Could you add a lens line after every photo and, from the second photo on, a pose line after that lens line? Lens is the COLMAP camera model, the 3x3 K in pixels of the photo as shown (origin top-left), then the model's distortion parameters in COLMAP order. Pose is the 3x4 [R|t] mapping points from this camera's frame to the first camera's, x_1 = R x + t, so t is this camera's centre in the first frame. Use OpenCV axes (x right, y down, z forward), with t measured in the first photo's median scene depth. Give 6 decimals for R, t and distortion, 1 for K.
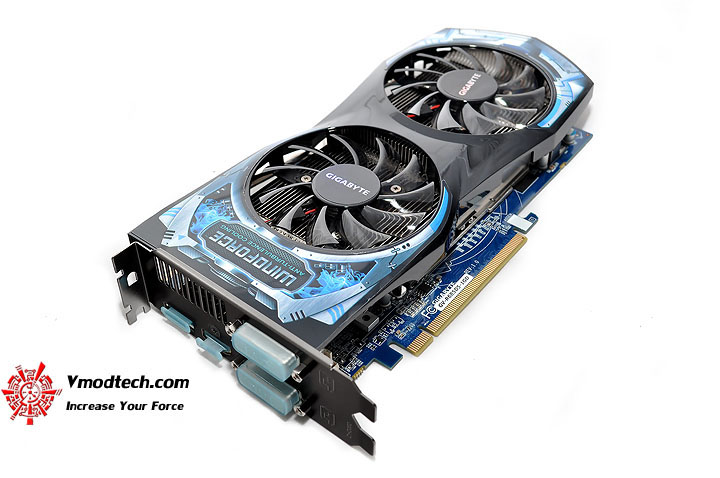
lens RADIAL K [[847.7, 0, 360.8], [0, 847.7, 239.9], [0, 0, 1]] dist [-0.040808, 0.000000]
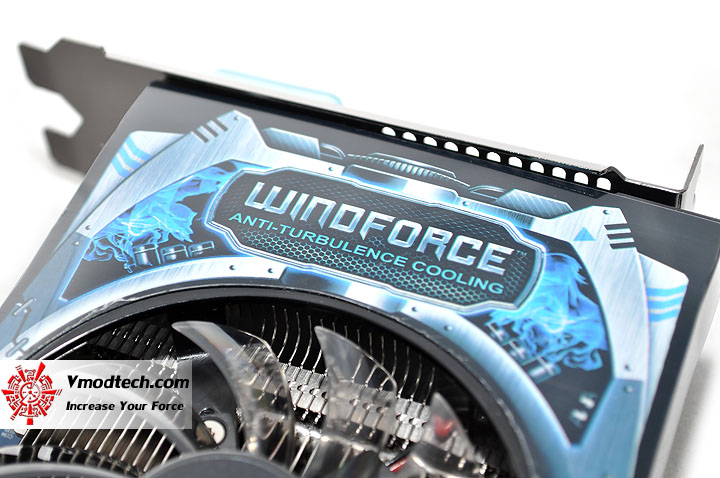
lens RADIAL K [[1464.4, 0, 354.9], [0, 1464.4, 239.1], [0, 0, 1]] dist [0.043753, 0.000000]
pose [[-0.958740, 0.237996, -0.155483, -0.011207], [-0.154788, 0.021724, 0.987709, -0.628951], [0.238448, 0.971023, 0.016011, 0.955459]]
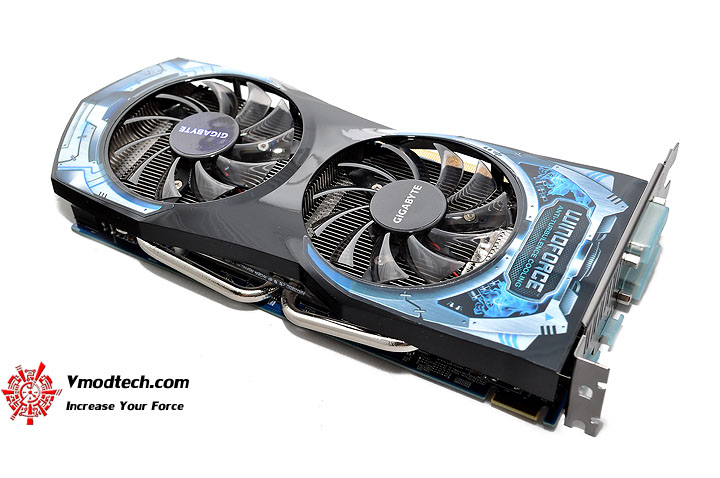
lens RADIAL K [[968.9, 0, 356.8], [0, 968.9, 240.2], [0, 0, 1]] dist [0.001983, 0.000000]
pose [[-0.178508, -0.704845, 0.686534, -0.782786], [0.713999, 0.387295, 0.583273, -0.730107], [-0.677008, 0.594304, 0.434123, 0.654219]]
